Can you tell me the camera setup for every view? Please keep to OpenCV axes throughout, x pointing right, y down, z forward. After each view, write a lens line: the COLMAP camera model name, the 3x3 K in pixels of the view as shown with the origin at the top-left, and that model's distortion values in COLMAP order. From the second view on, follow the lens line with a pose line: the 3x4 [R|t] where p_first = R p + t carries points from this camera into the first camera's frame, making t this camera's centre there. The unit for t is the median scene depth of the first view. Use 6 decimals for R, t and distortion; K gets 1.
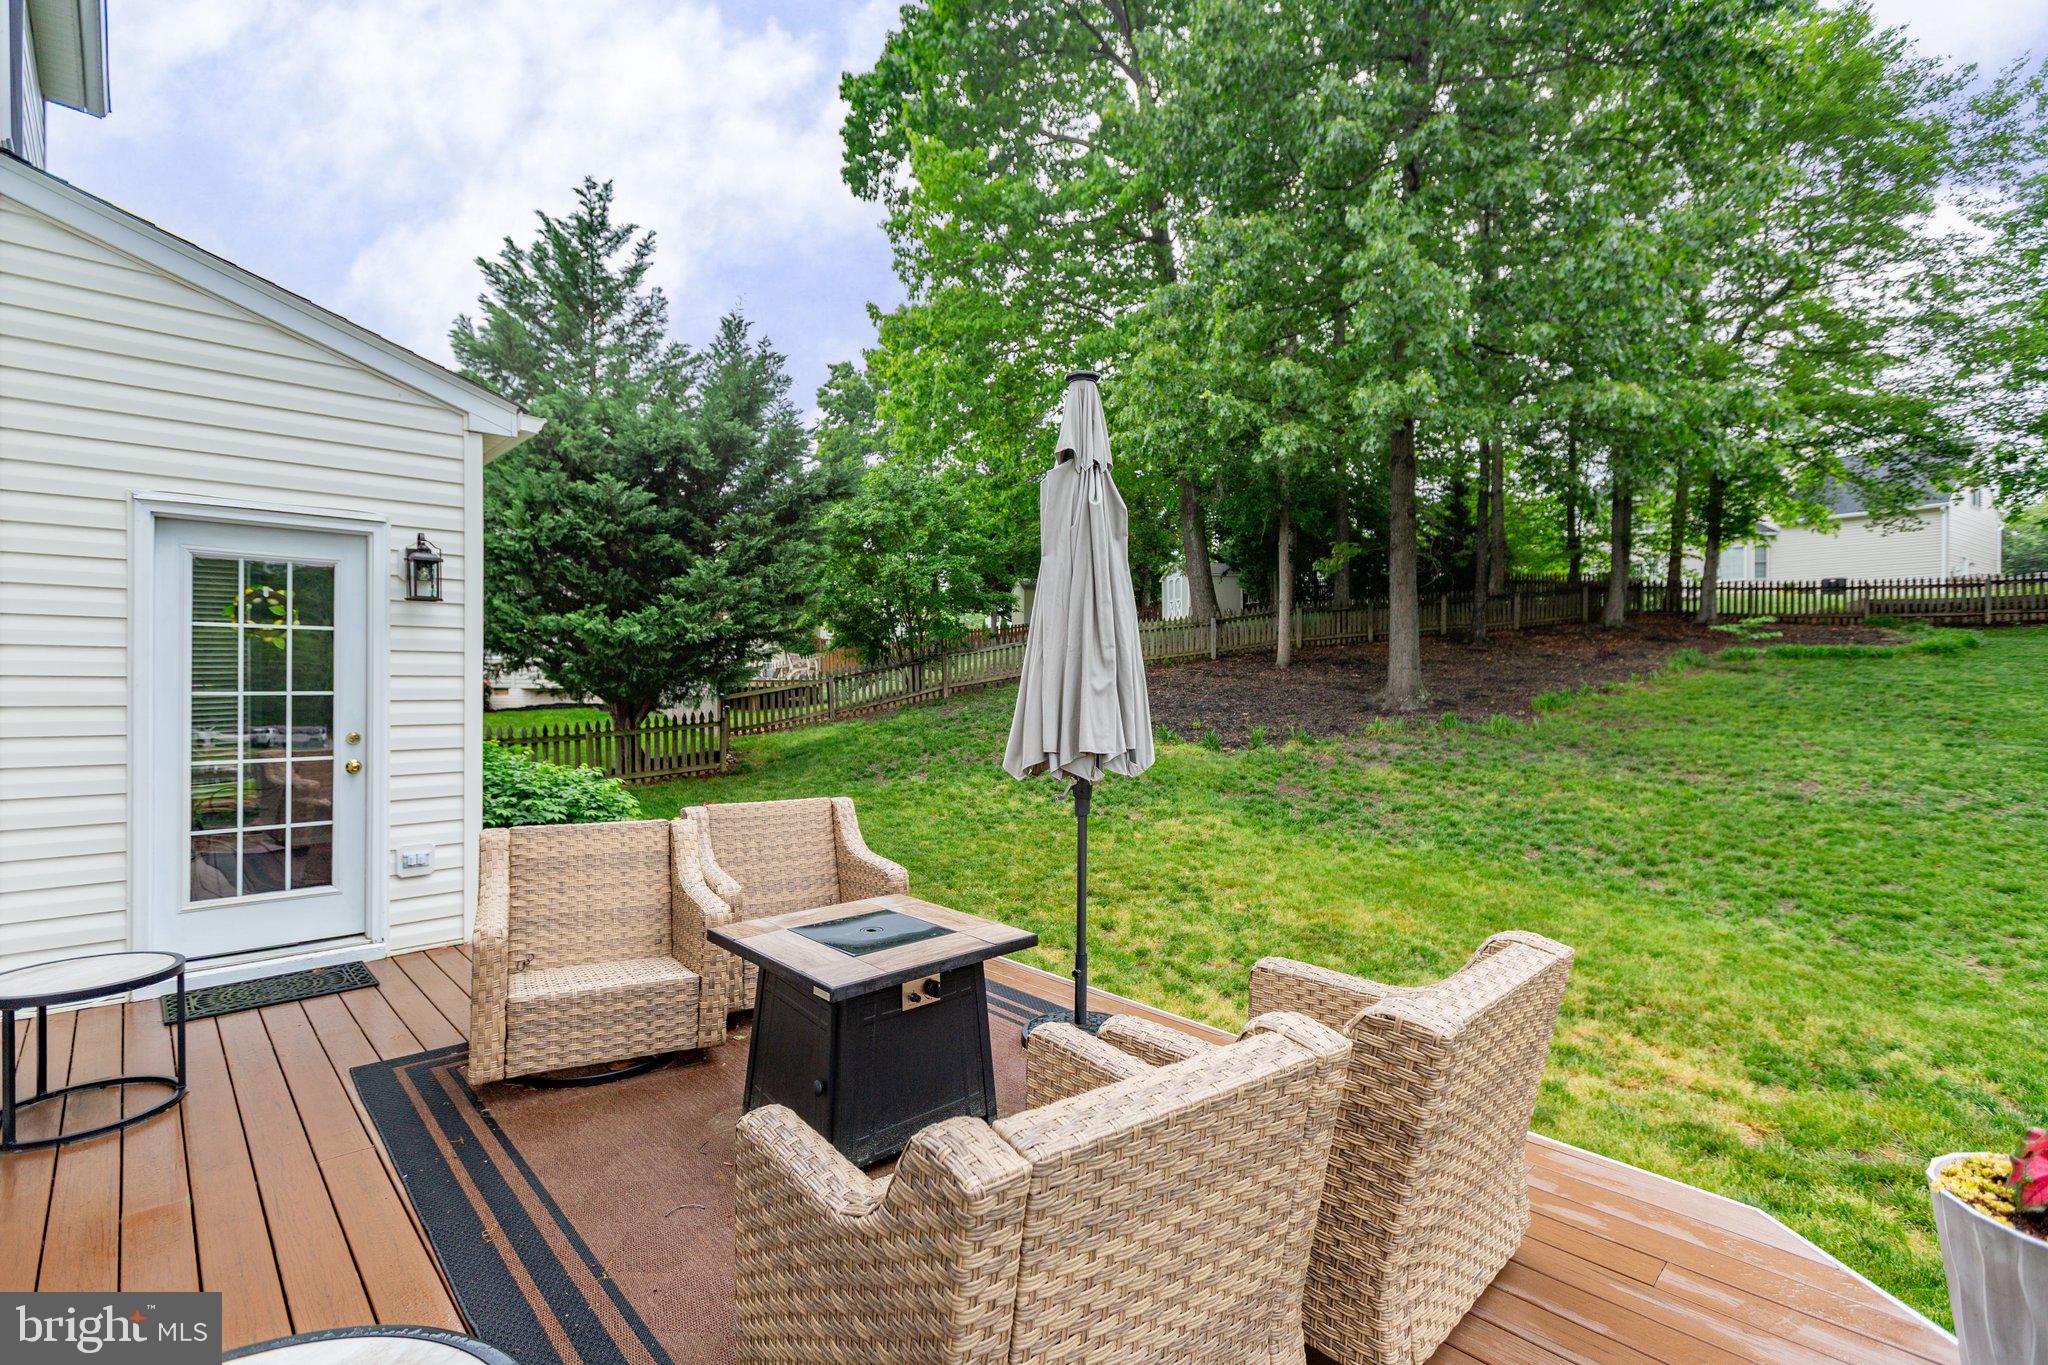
lens RADIAL K [[911.1, 0, 1069.0], [0, 911.1, 675.0], [0, 0, 1]] dist [0.000532, 0.000779]
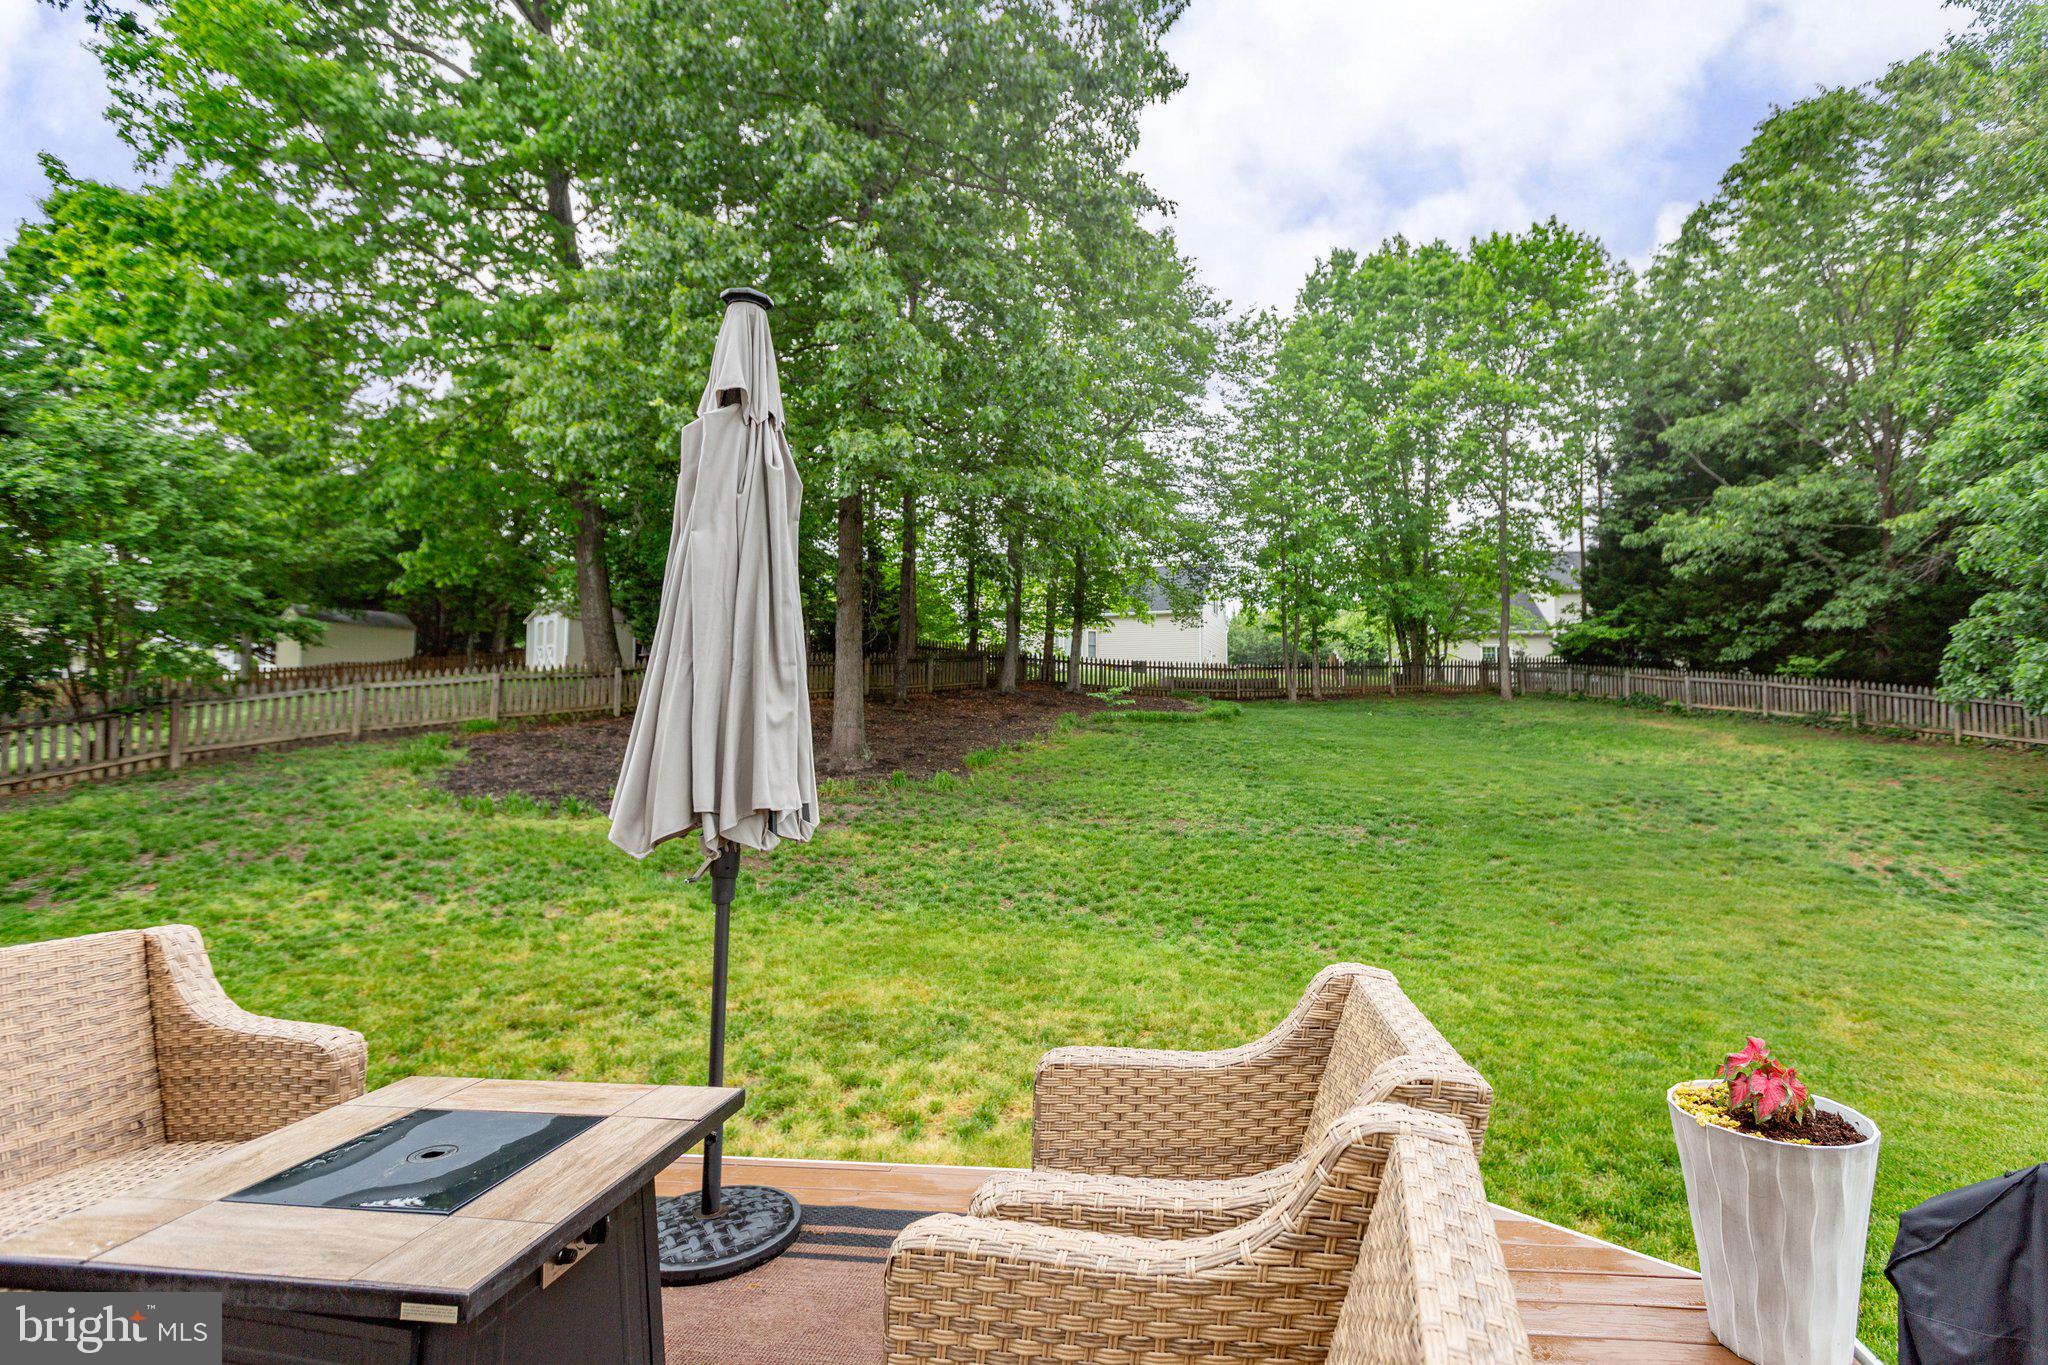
lens RADIAL K [[938.5, 0, 1122.8], [0, 938.5, 664.2], [0, 0, 1]] dist [0.000685, 0.000649]
pose [[0.776746, 0.047241, 0.628040, -0.035197], [0.002299, 0.996964, -0.077835, 0.004620], [-0.629810, 0.061902, 0.774279, 0.039028]]
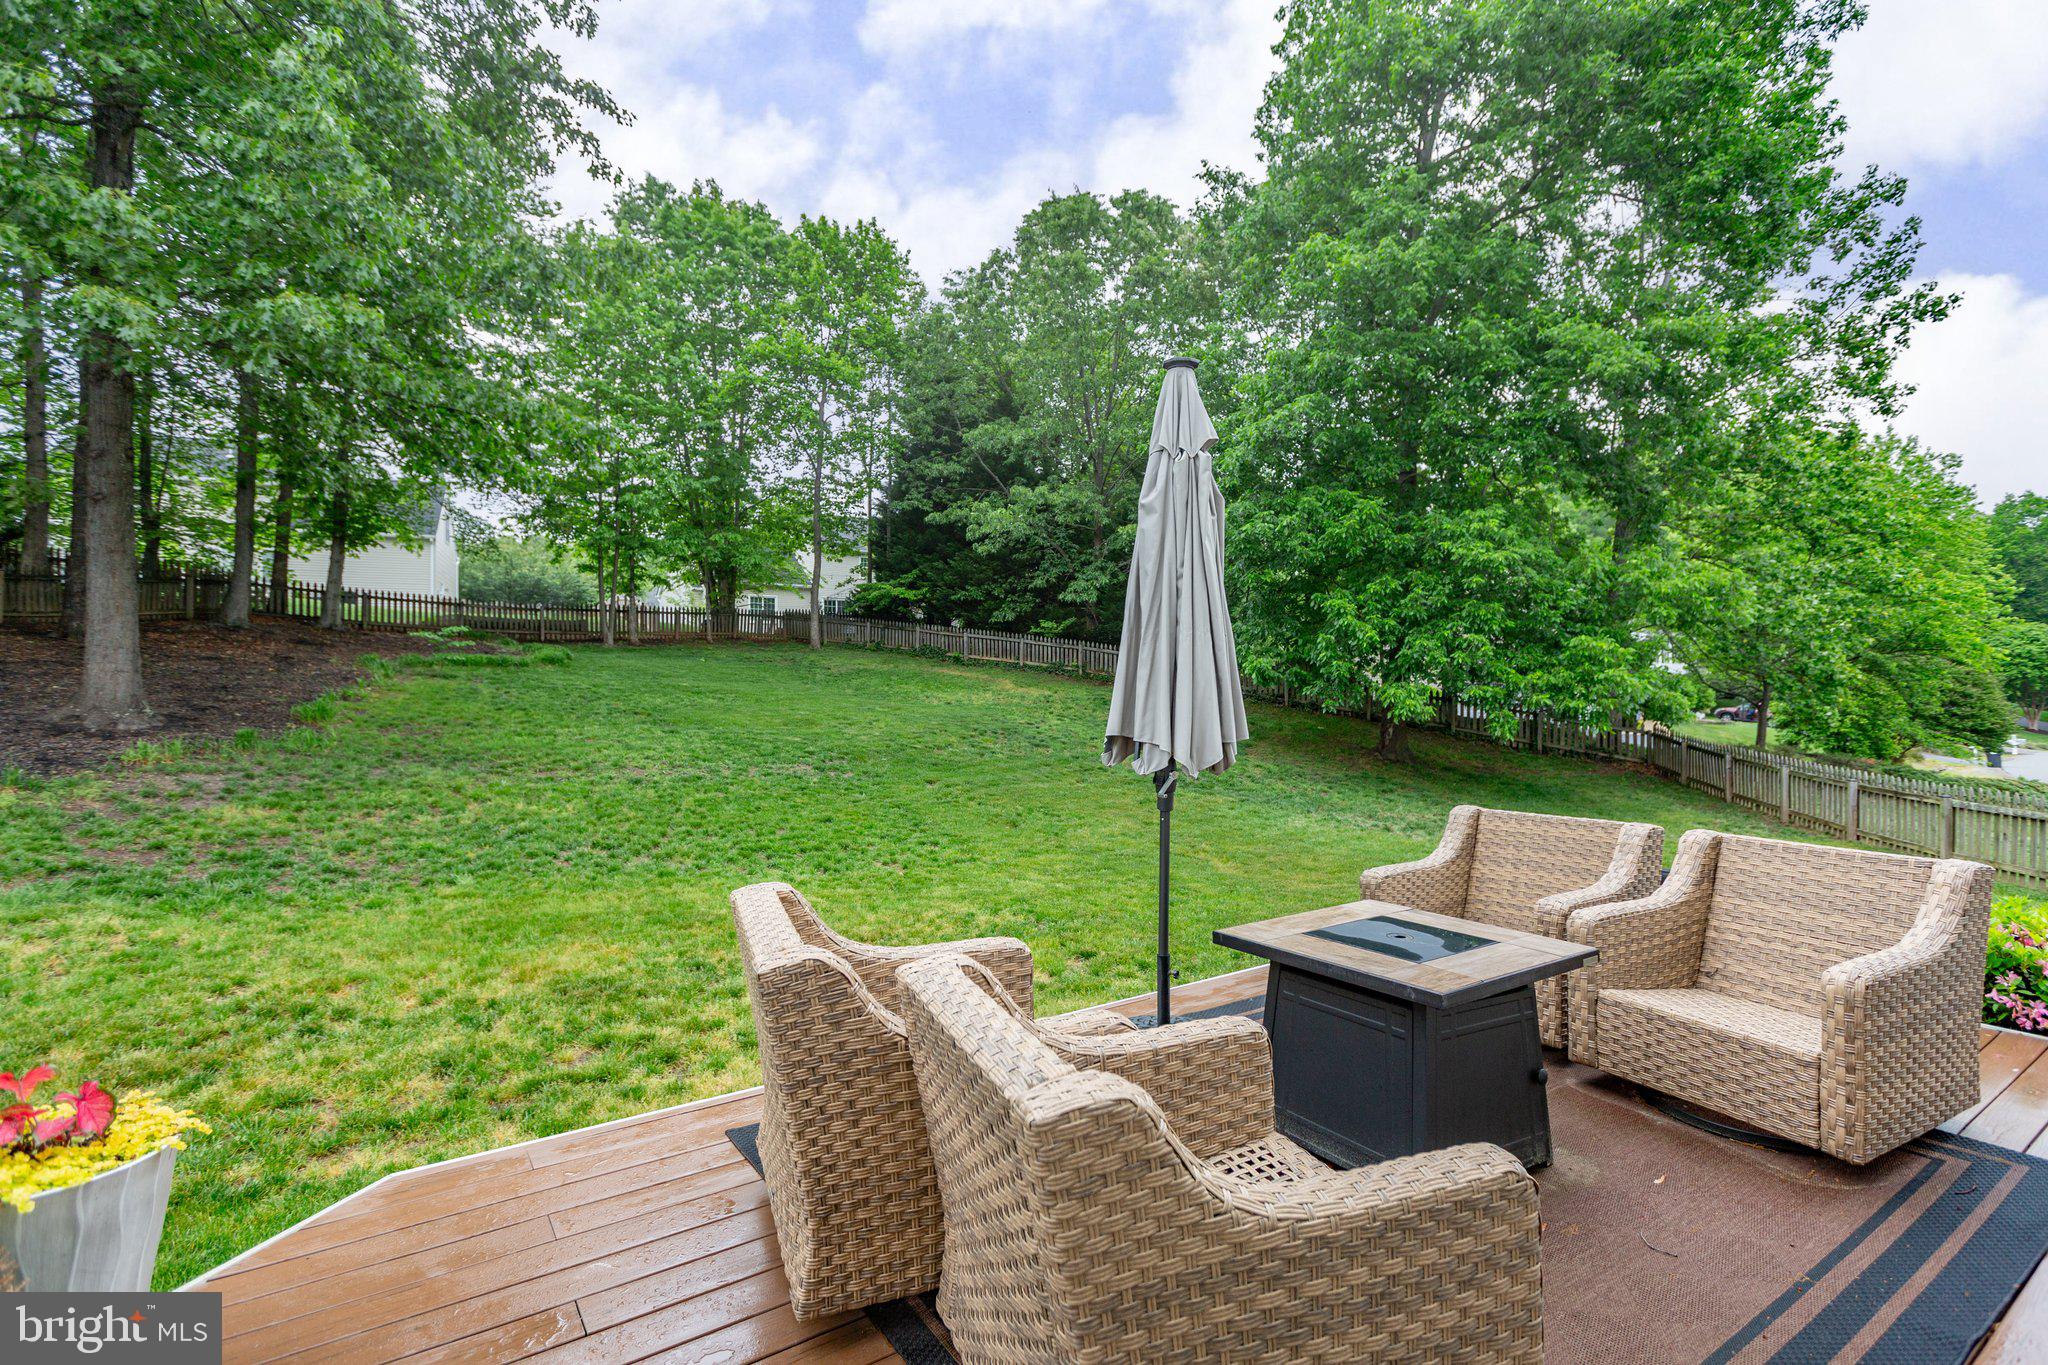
lens RADIAL K [[909.1, 0, 1028.6], [0, 909.1, 657.2], [0, 0, 1]] dist [0.000979, 0.000111]
pose [[0.225281, 0.023348, 0.974014, -0.163773], [0.004532, 0.999677, -0.025011, 0.002320], [-0.974283, 0.010049, 0.225103, 0.154090]]
